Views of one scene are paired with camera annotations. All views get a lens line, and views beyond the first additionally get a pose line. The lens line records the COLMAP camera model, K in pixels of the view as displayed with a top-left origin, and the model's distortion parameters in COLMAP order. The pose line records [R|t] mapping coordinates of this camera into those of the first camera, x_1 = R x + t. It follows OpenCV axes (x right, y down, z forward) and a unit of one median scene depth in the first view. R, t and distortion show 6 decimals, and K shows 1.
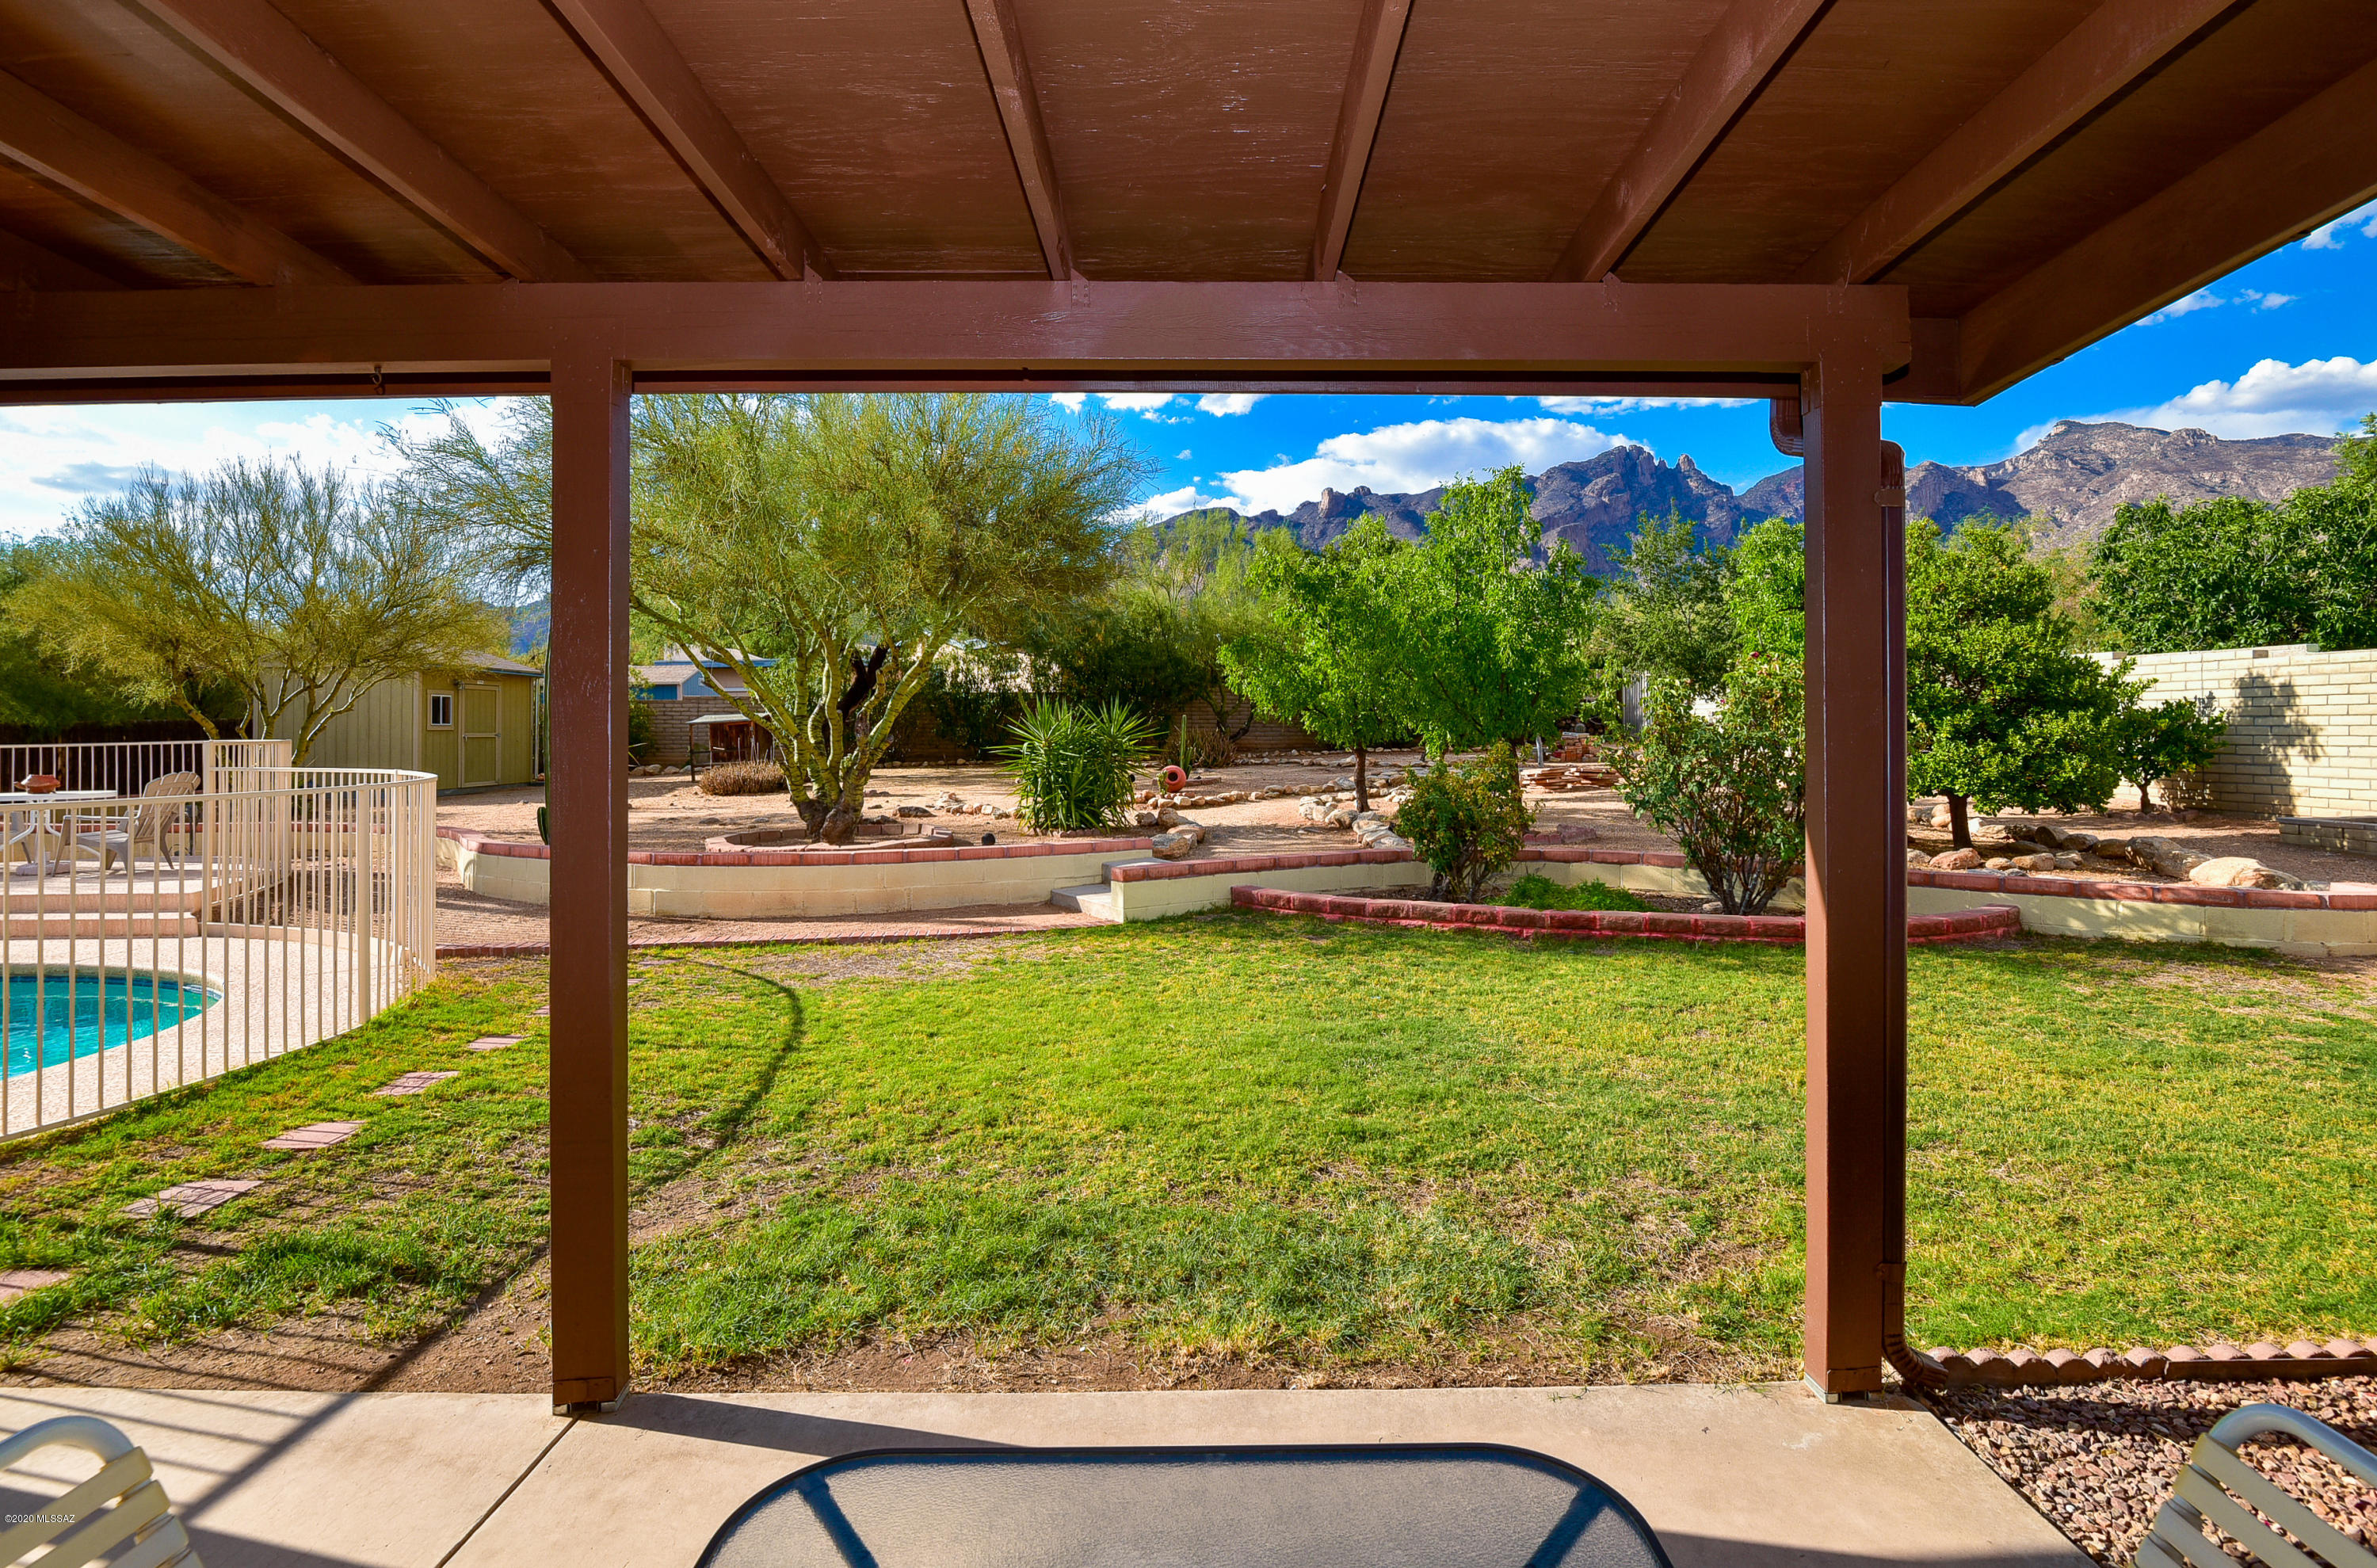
lens RADIAL K [[1127.7, 0, 1190.0], [0, 1127.7, 714.8], [0, 0, 1]] dist [-0.015136, -0.000638]
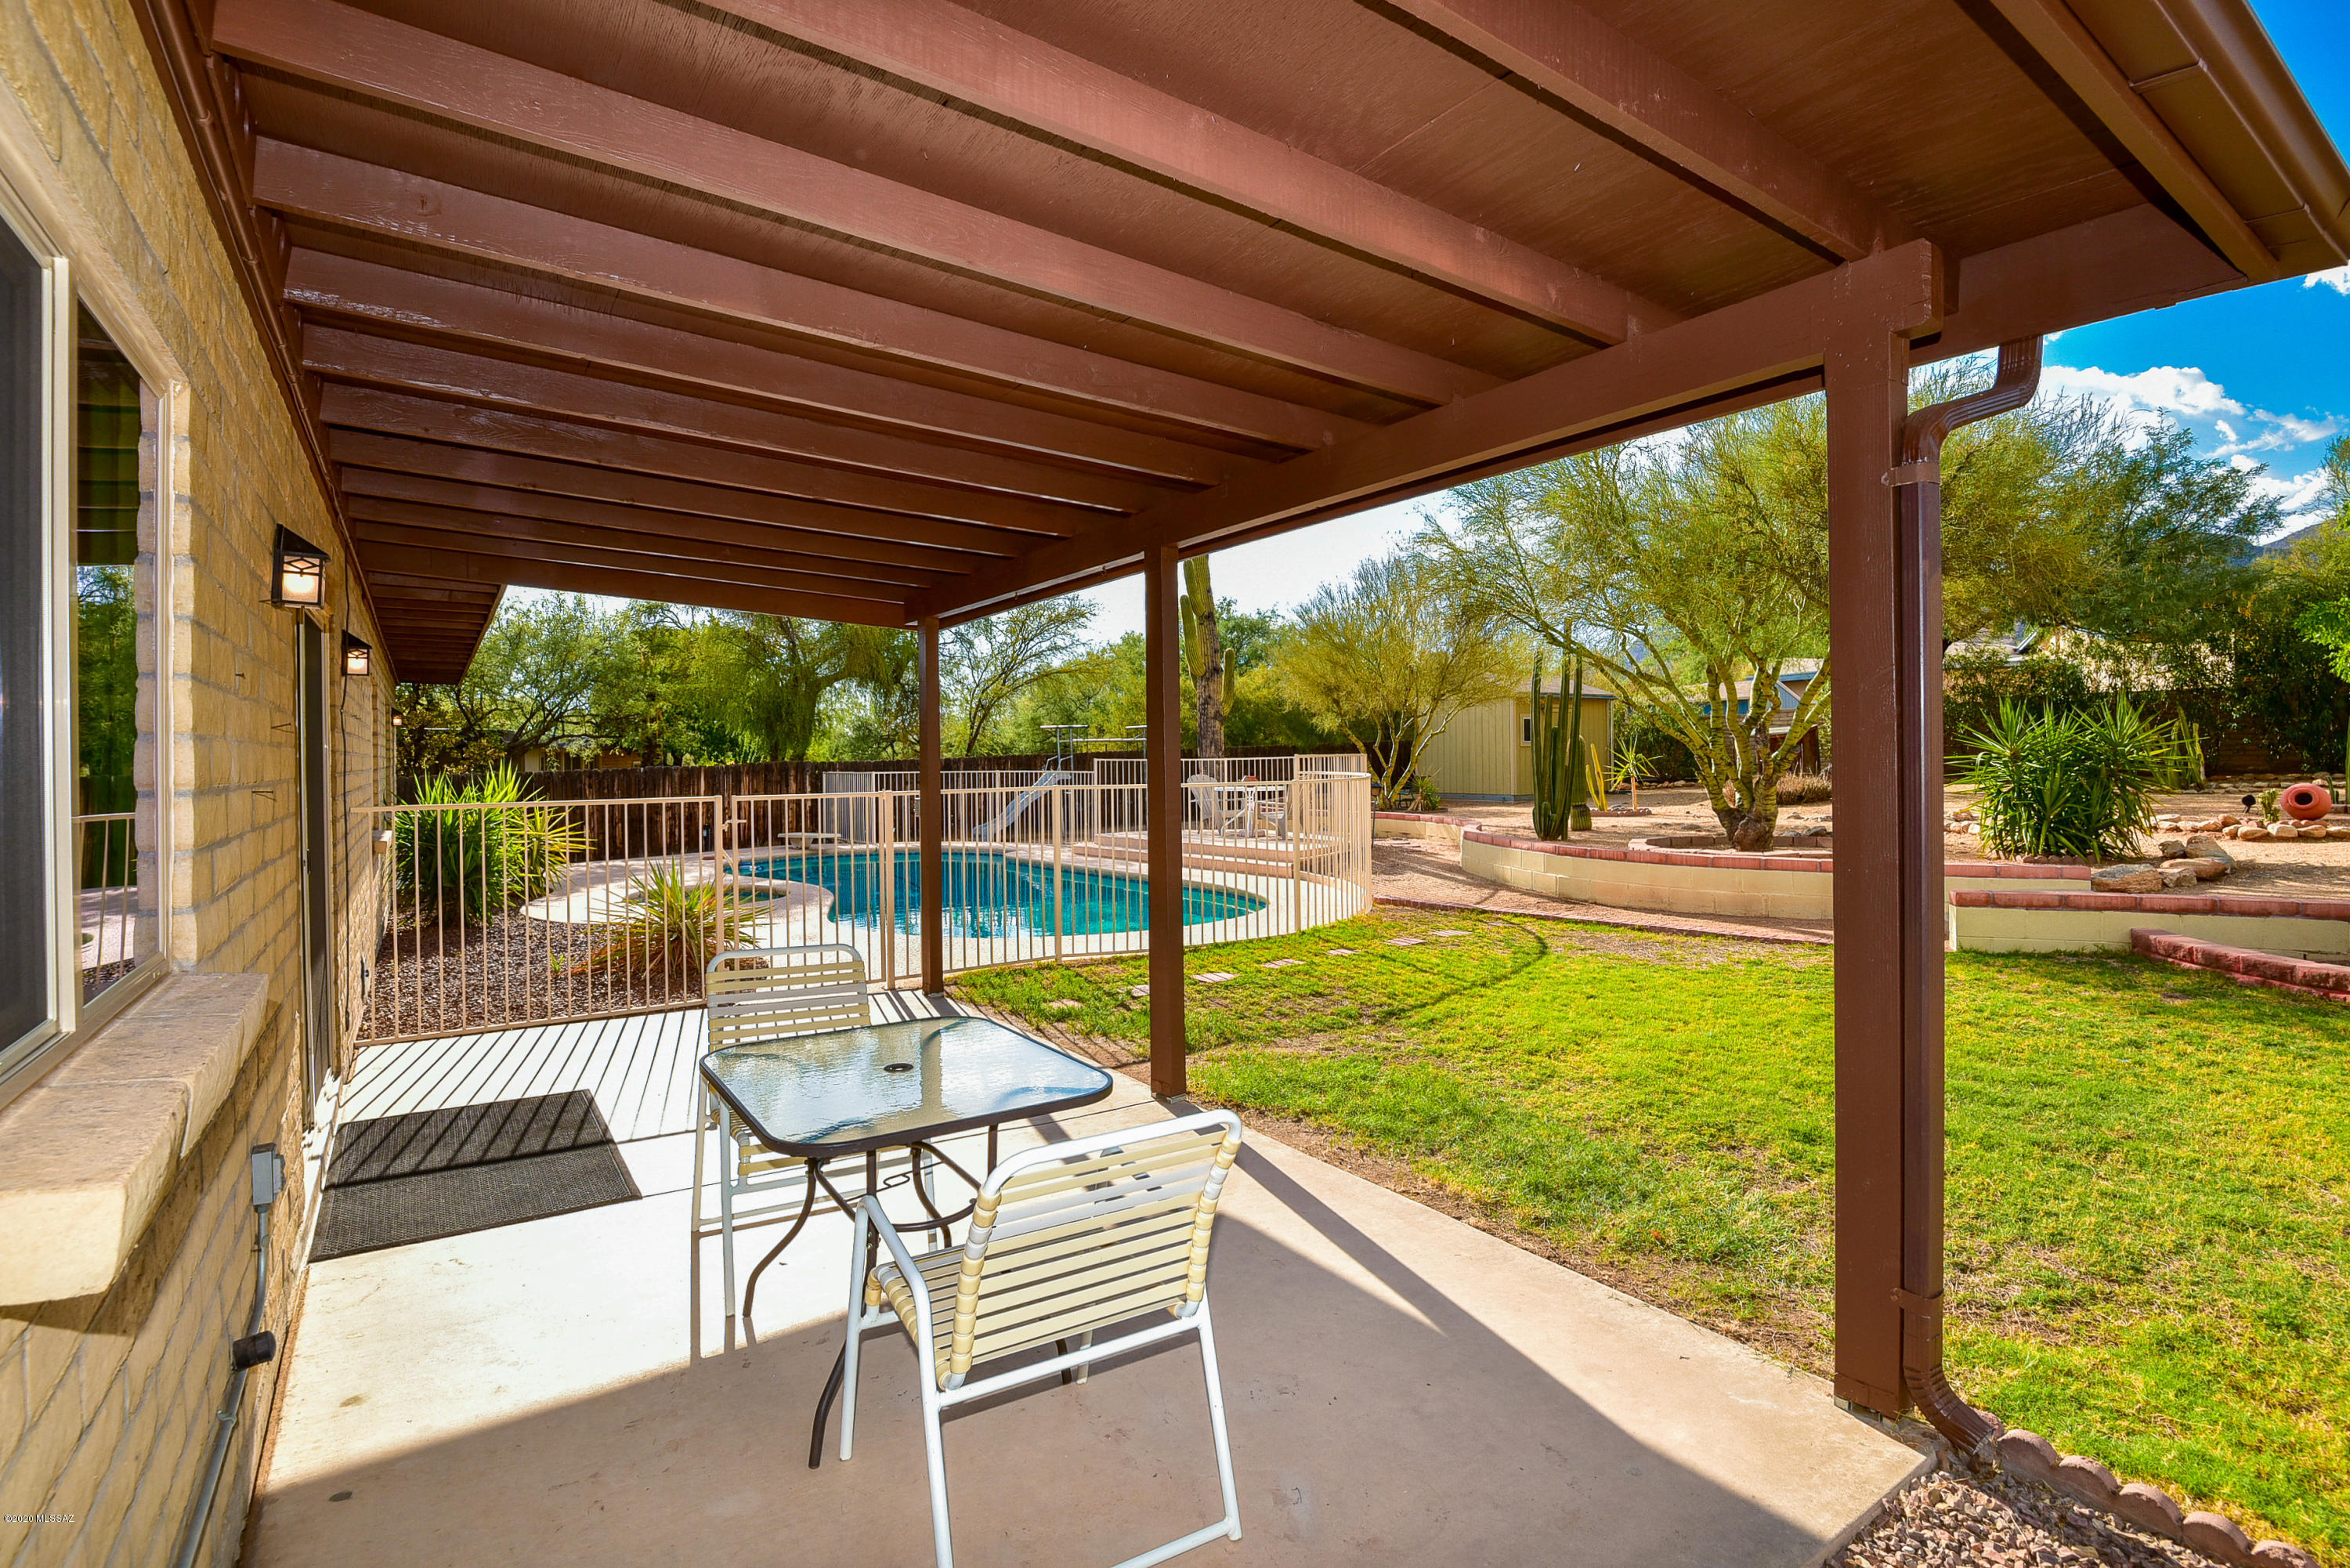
lens RADIAL K [[1105.5, 0, 1175.0], [0, 1105.5, 784.0], [0, 0, 1]] dist [-0.003770, -0.000531]
pose [[0.555129, 0.016998, -0.831590, 0.251958], [0.024192, 0.999038, 0.036570, 0.002737], [0.831412, -0.040419, 0.554184, -0.003824]]
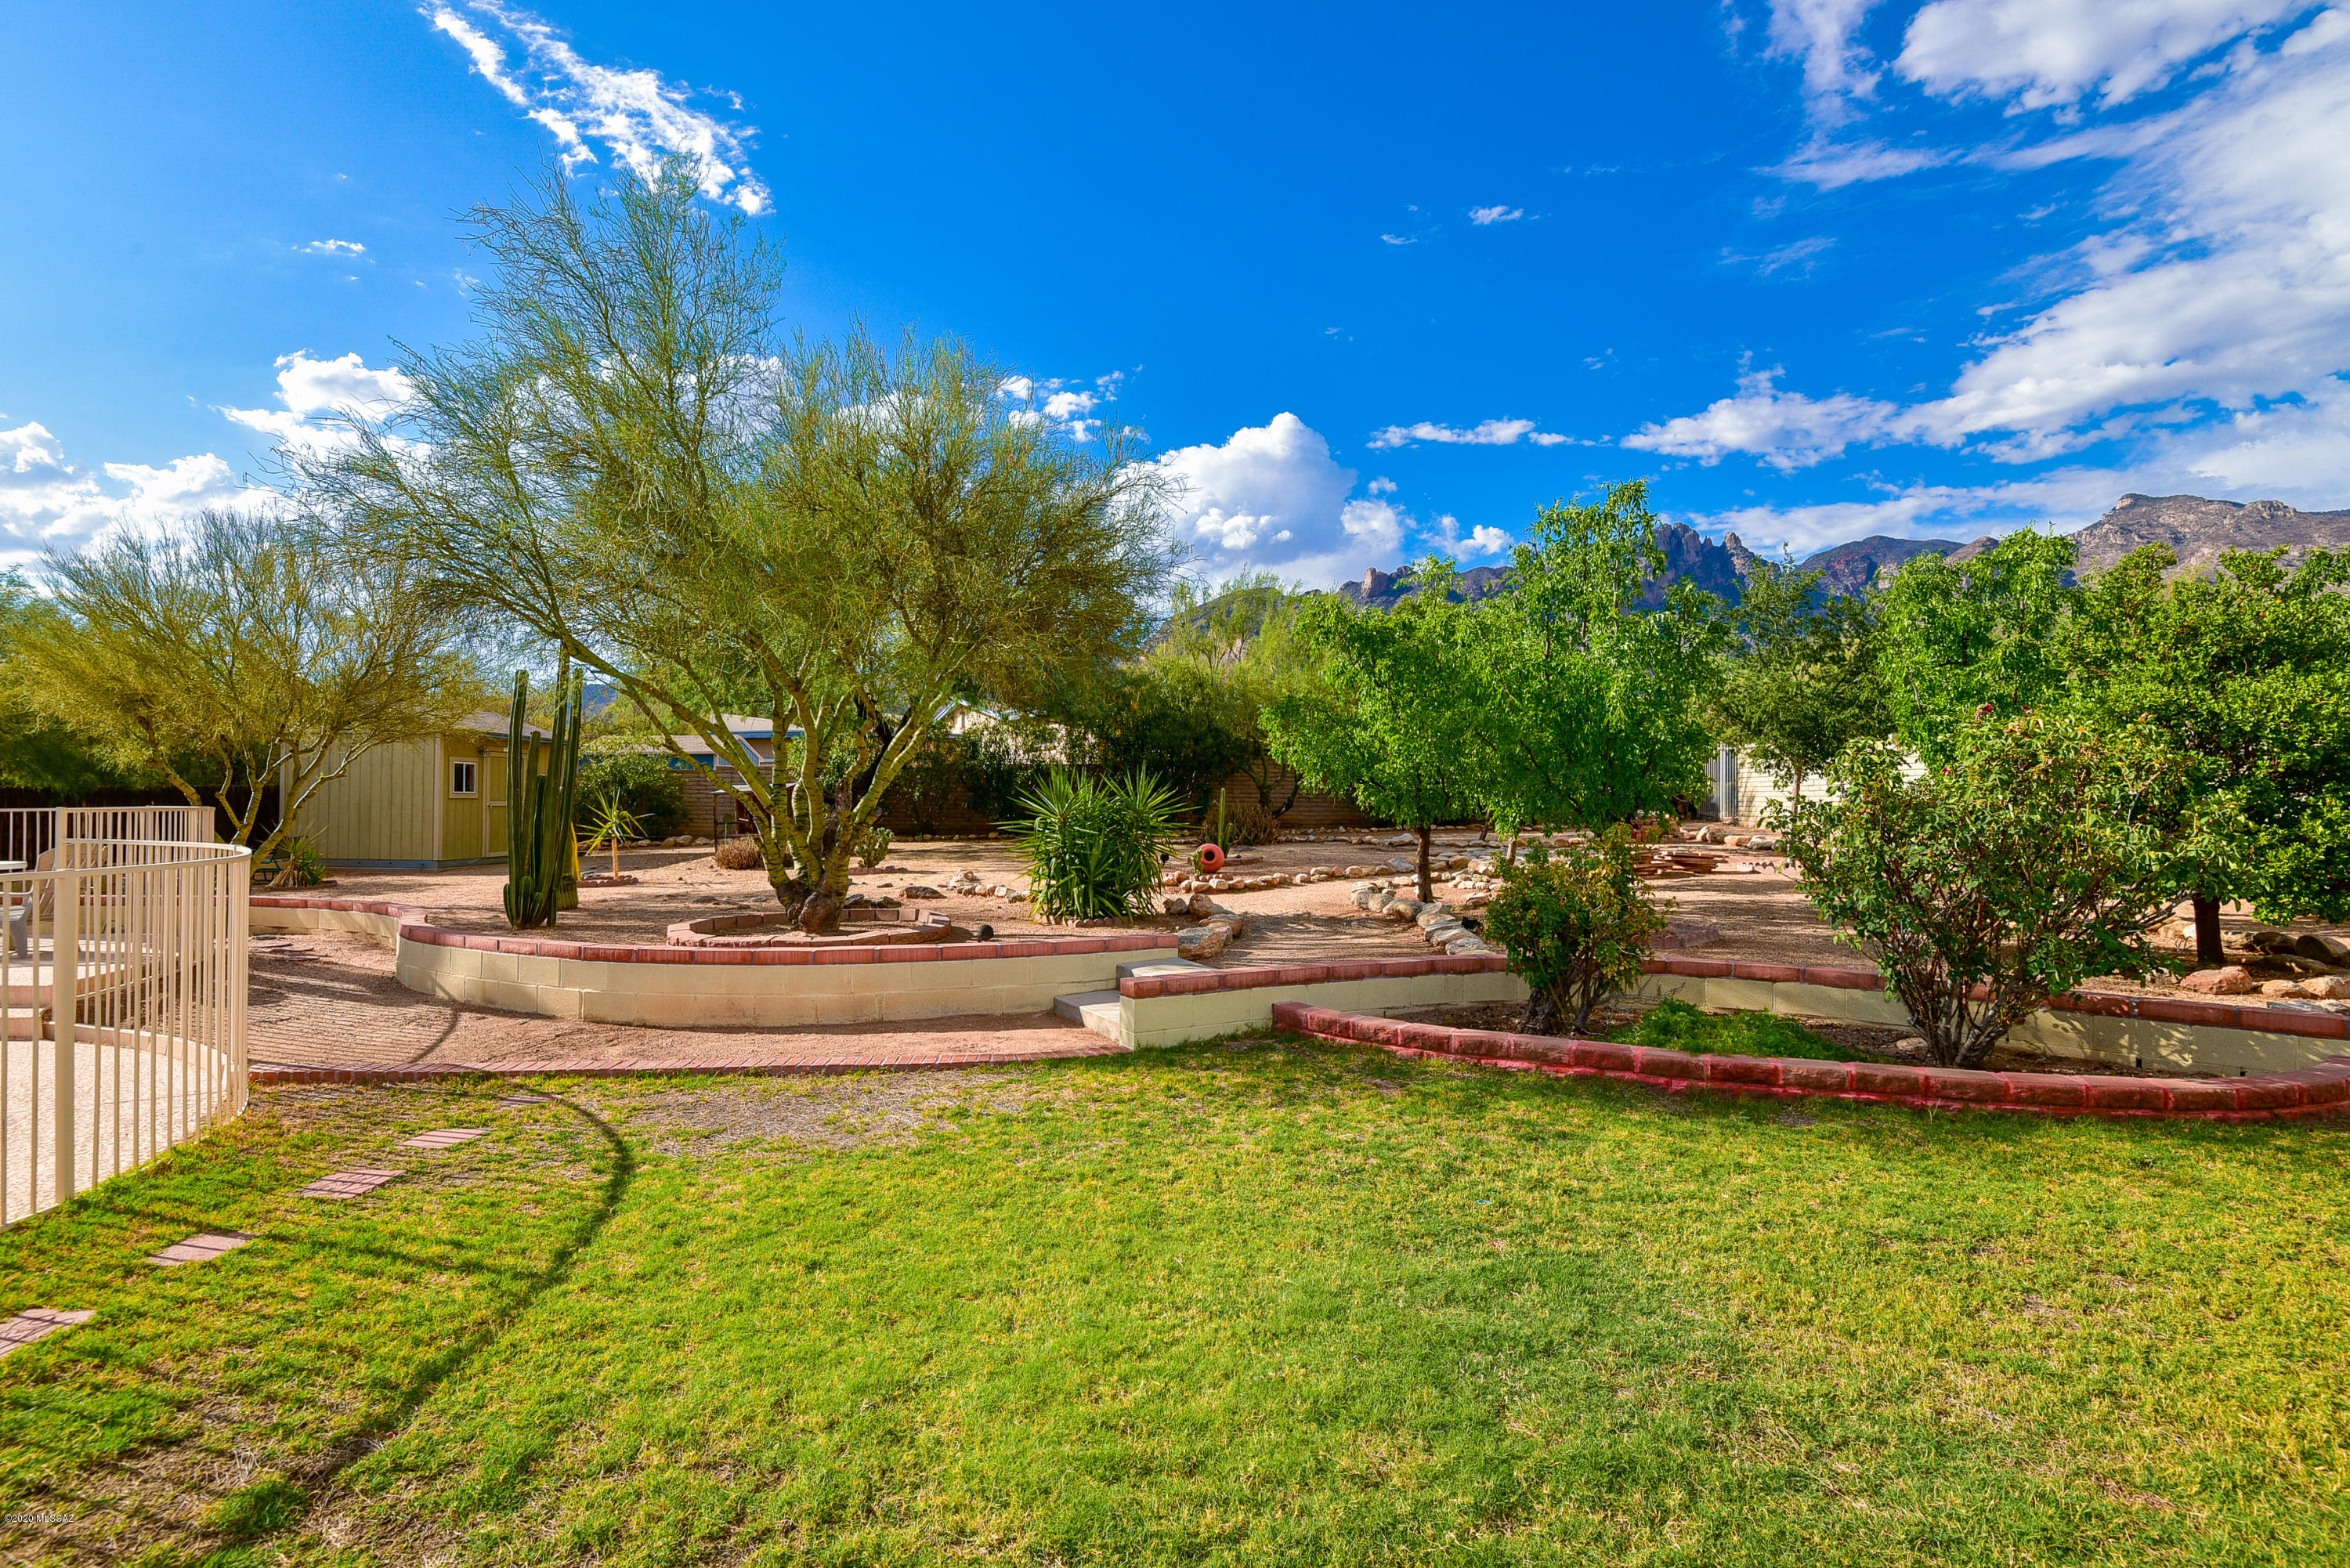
lens RADIAL K [[1078.5, 0, 1175.0], [0, 1078.5, 784.0], [0, 0, 1]] dist [-0.004373, -0.010680]
pose [[0.998456, 0.006992, -0.055106, 0.007078], [-0.007263, 0.999962, -0.004730, 0.002129], [0.055071, 0.005123, 0.998469, 0.192653]]
